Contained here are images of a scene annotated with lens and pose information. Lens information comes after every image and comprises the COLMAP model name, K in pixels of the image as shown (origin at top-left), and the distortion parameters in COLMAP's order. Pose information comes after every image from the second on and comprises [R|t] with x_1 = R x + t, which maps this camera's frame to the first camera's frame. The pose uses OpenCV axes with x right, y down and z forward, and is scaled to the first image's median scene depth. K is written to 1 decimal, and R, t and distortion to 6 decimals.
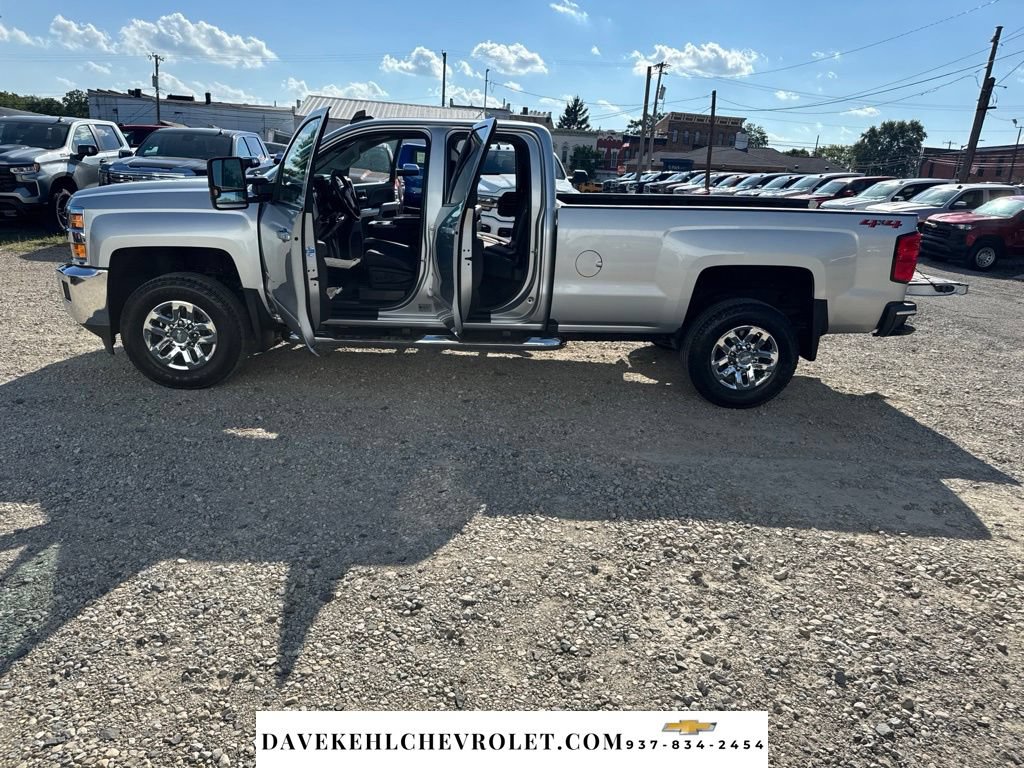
lens RADIAL K [[725.2, 0, 512.0], [0, 725.2, 384.0], [0, 0, 1]] dist [0.038117, -0.046687]
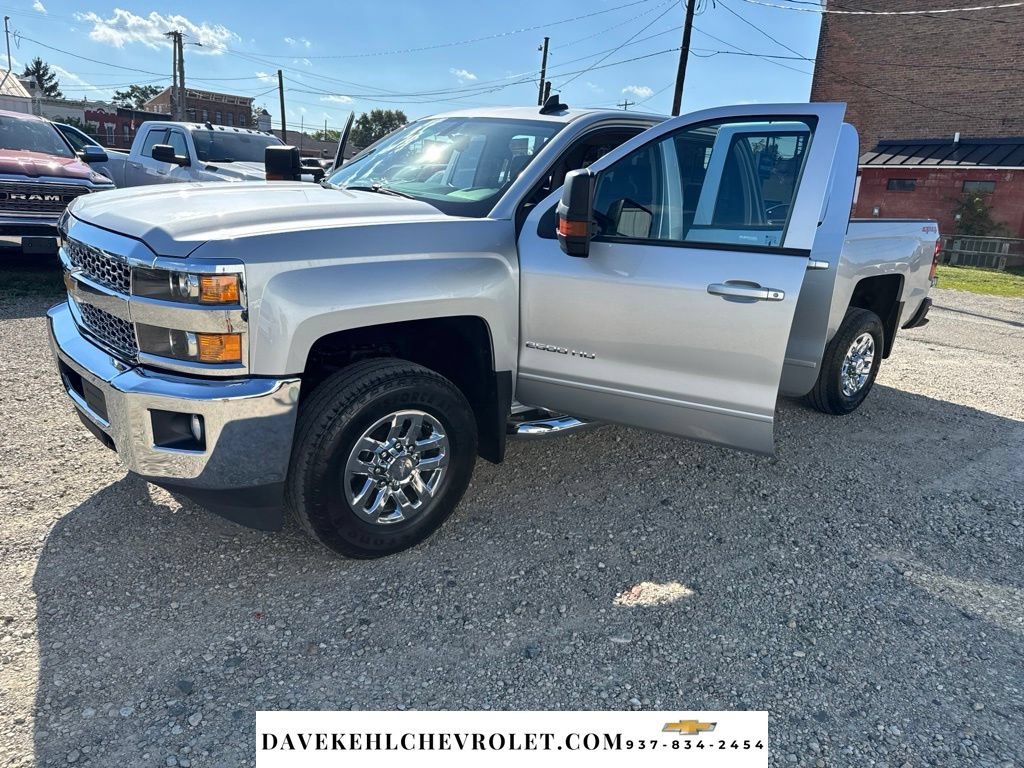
lens RADIAL K [[725.7, 0, 510.2], [0, 725.7, 381.6], [0, 0, 1]] dist [0.007876, -0.009022]
pose [[0.808083, -0.154780, 0.568370, -0.739946], [0.142459, 0.987571, 0.066397, -0.168575], [-0.571583, 0.027315, 0.820090, 0.496637]]
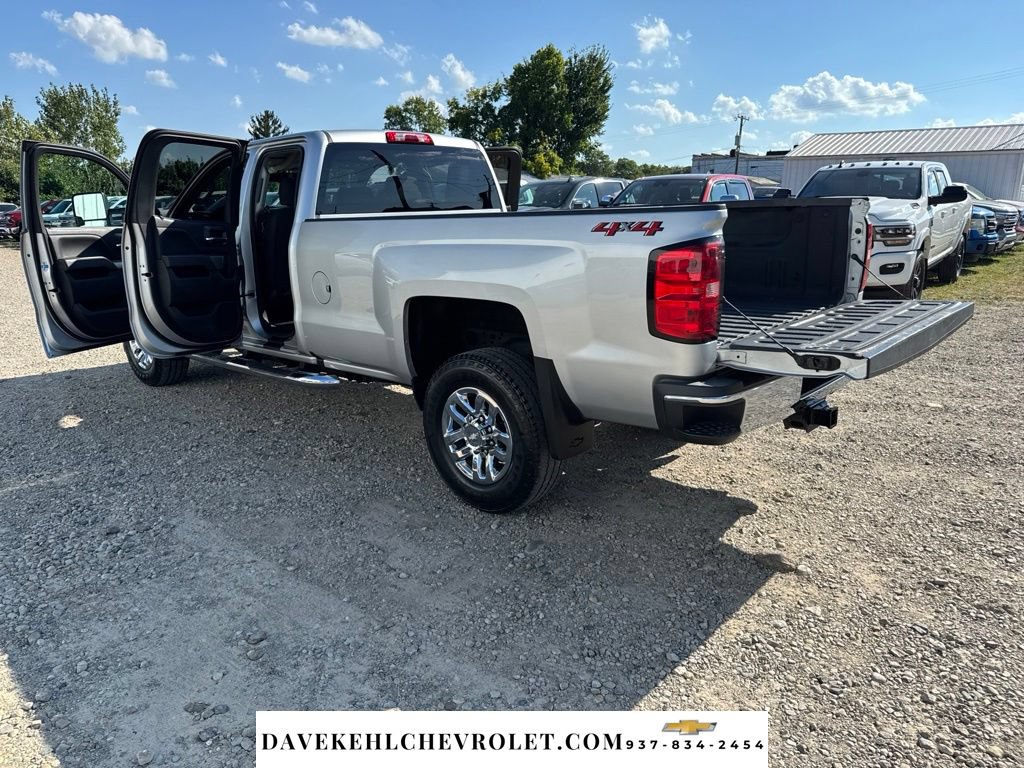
lens RADIAL K [[724.7, 0, 502.5], [0, 724.7, 380.5], [0, 0, 1]] dist [0.038808, -0.049526]
pose [[0.691616, 0.109054, -0.713985, 0.884606], [-0.159557, 0.987181, -0.003776, -0.096375], [0.704421, 0.116533, 0.700151, 0.602635]]
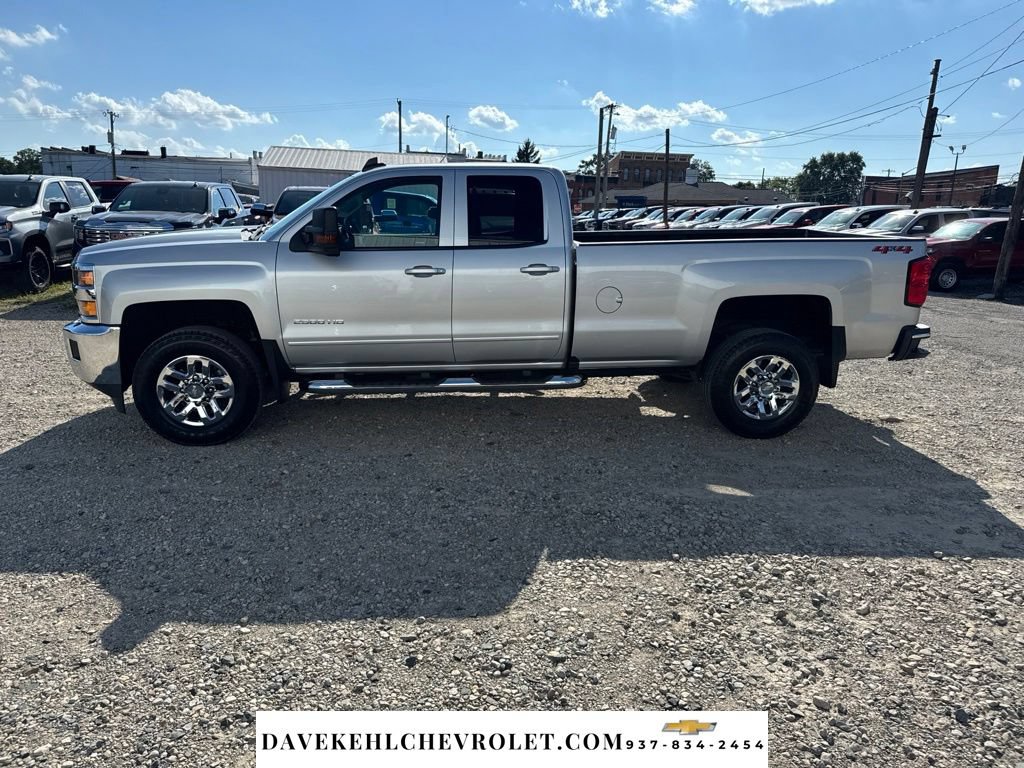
lens RADIAL K [[724.7, 0, 502.5], [0, 724.7, 380.5], [0, 0, 1]] dist [0.038808, -0.049526]
pose [[0.998298, -0.044415, 0.037793, -0.087063], [0.046502, 0.997333, -0.056254, -0.006741], [-0.035194, 0.057916, 0.997701, 0.017954]]
